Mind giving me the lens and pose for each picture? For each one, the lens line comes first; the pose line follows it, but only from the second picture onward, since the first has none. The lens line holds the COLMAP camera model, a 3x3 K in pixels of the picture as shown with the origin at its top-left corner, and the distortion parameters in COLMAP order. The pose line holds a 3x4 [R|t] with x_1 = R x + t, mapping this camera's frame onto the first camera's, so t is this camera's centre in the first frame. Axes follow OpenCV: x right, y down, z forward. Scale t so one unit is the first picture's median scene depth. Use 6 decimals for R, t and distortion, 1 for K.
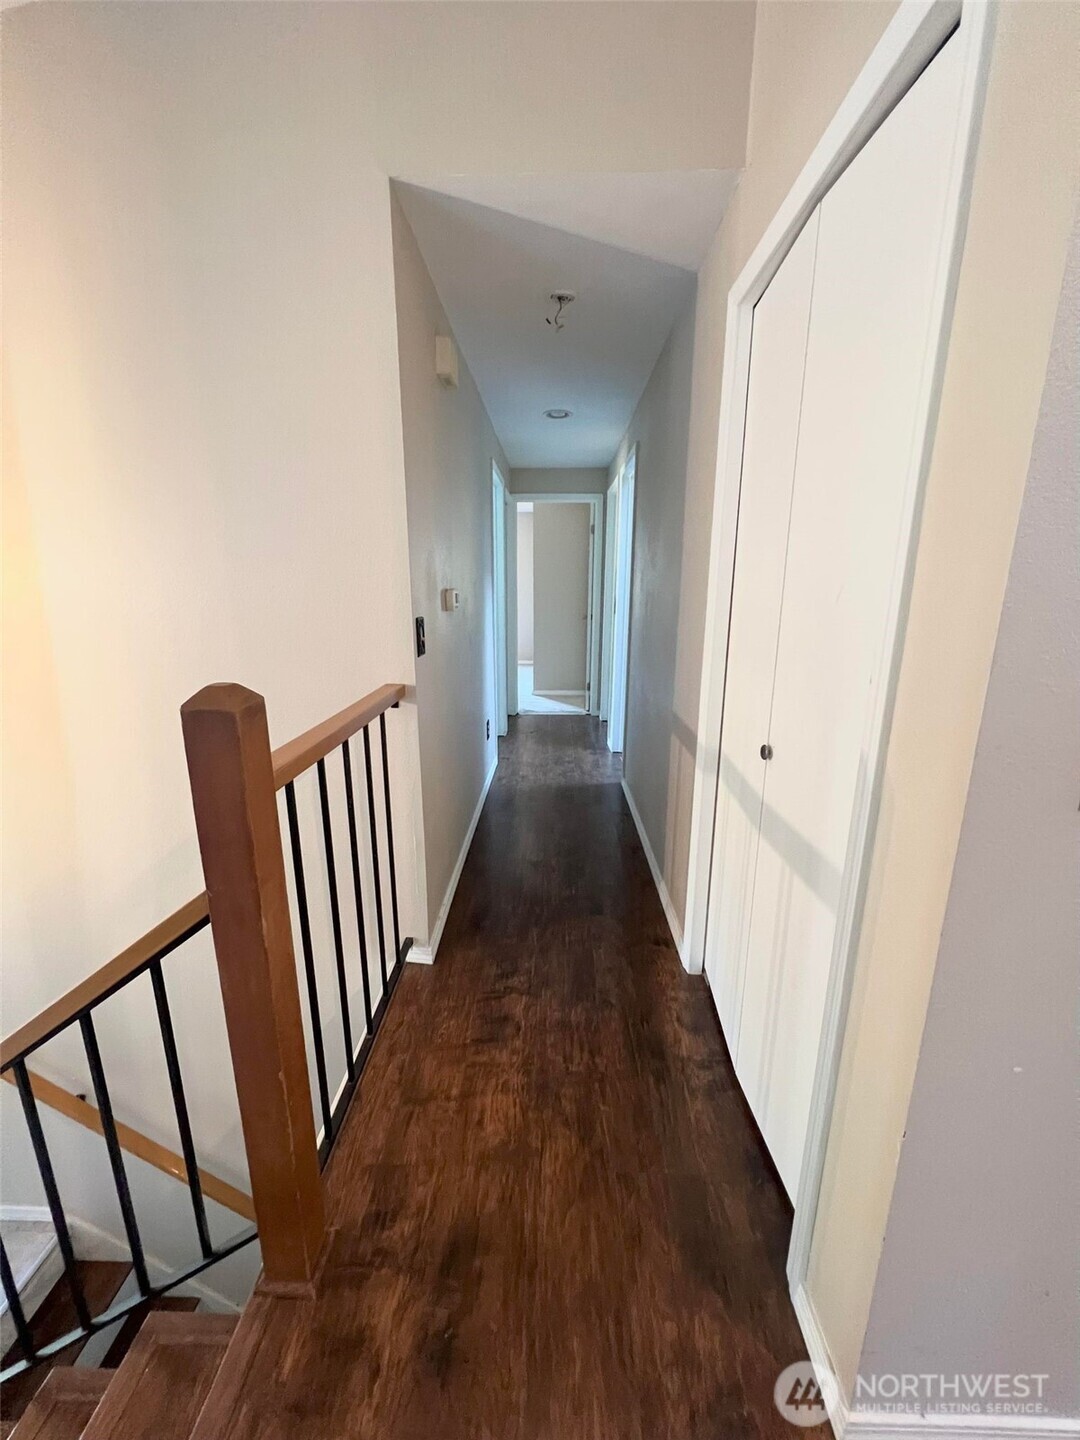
lens RADIAL K [[576.2, 0, 537.4], [0, 576.2, 720.0], [0, 0, 1]] dist [-0.003097, 0.001002]
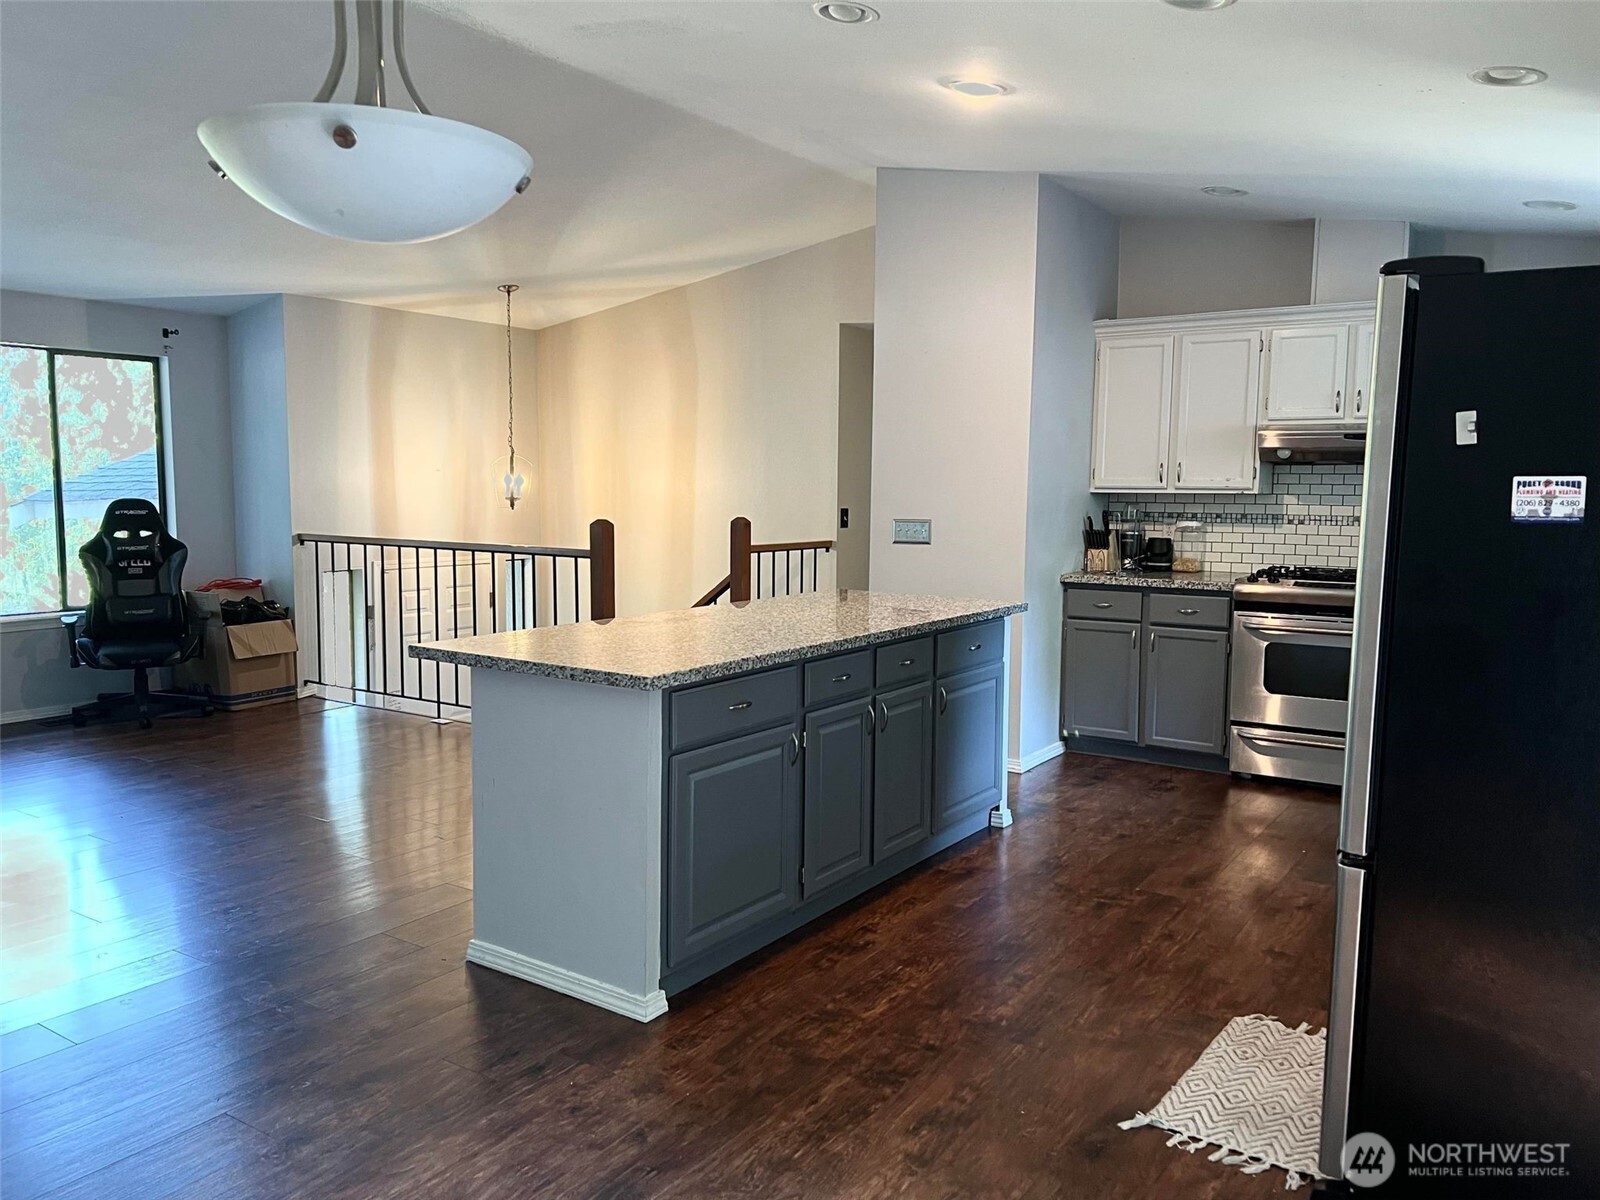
lens RADIAL K [[1202.8, 0, 795.8], [0, 1202.8, 596.1], [0, 0, 1]] dist [0.050106, -0.058799]
pose [[0.845477, 0.056629, -0.531000, 1.900164], [-0.137811, 0.983817, -0.114507, 0.625910], [0.515923, 0.169991, 0.839599, -2.555078]]
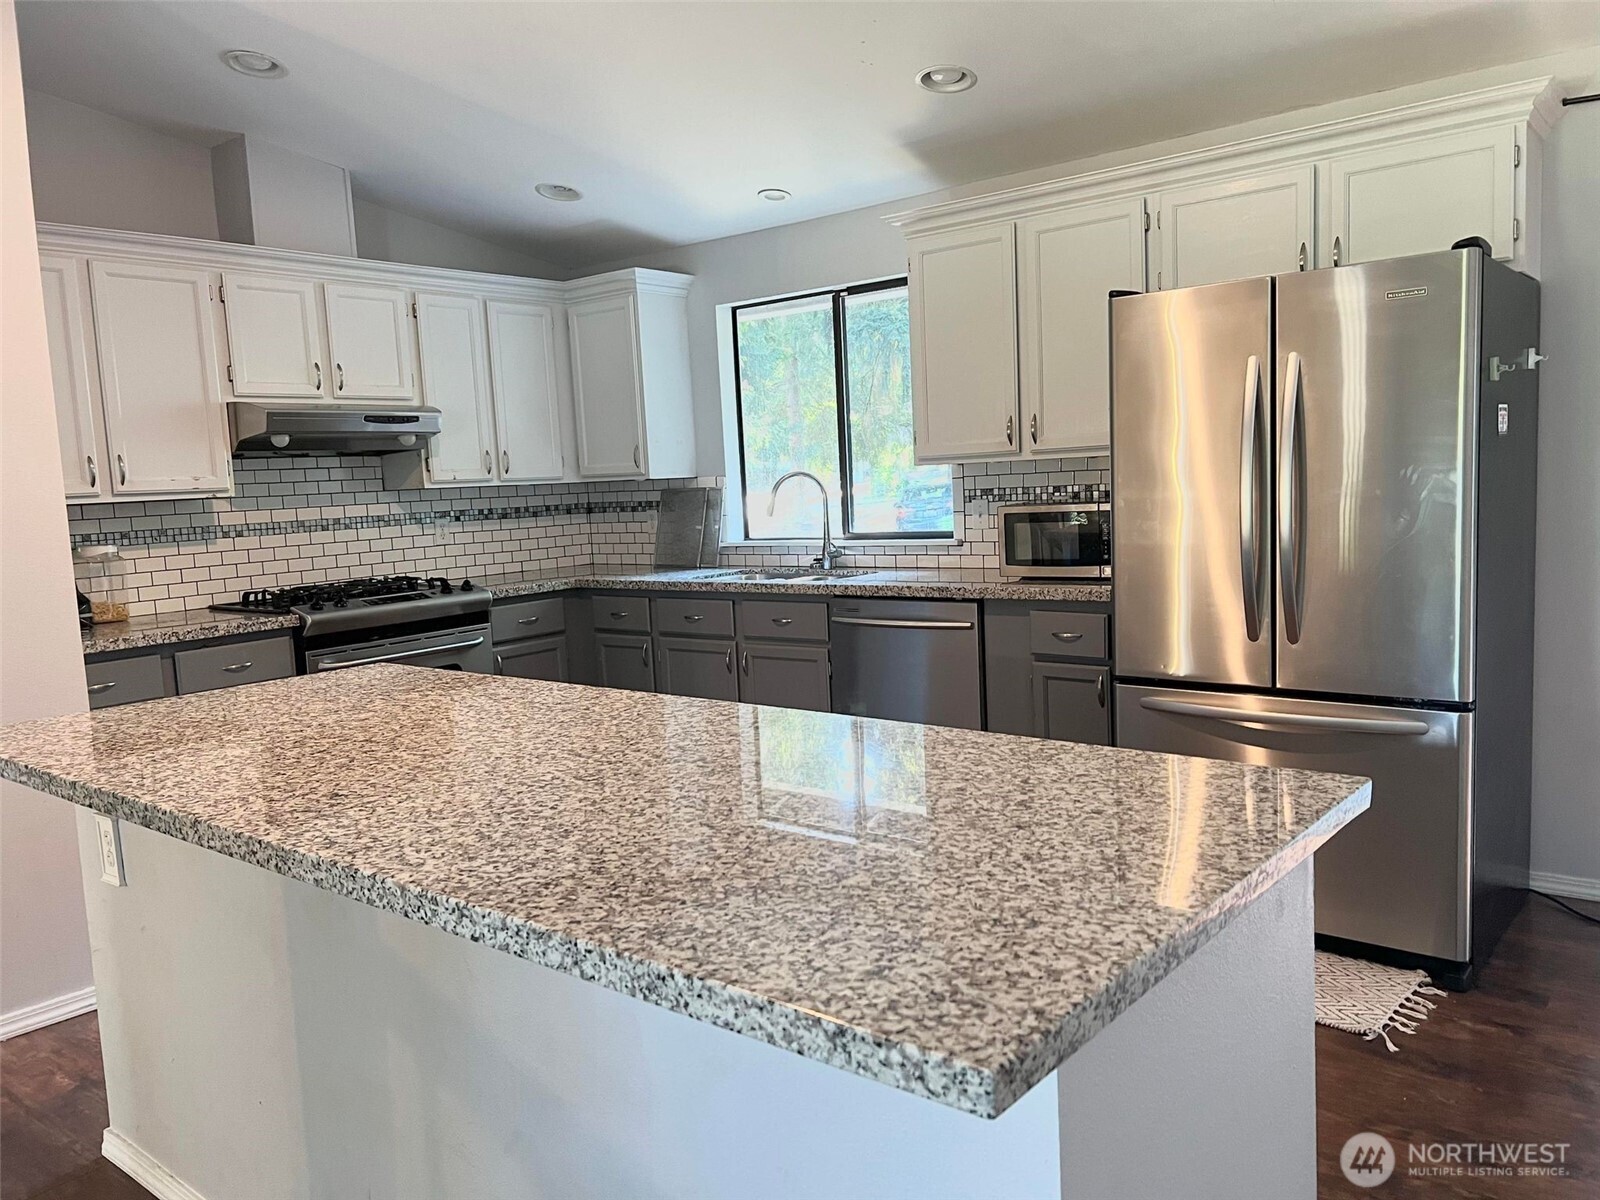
lens RADIAL K [[1202.8, 0, 814.4], [0, 1202.8, 606.7], [0, 0, 1]] dist [0.050106, -0.058799]
pose [[0.593521, -0.118914, 0.795985, -0.021642], [0.240552, 0.970025, -0.034452, 0.381753], [-0.768028, 0.211924, 0.604335, -1.516403]]
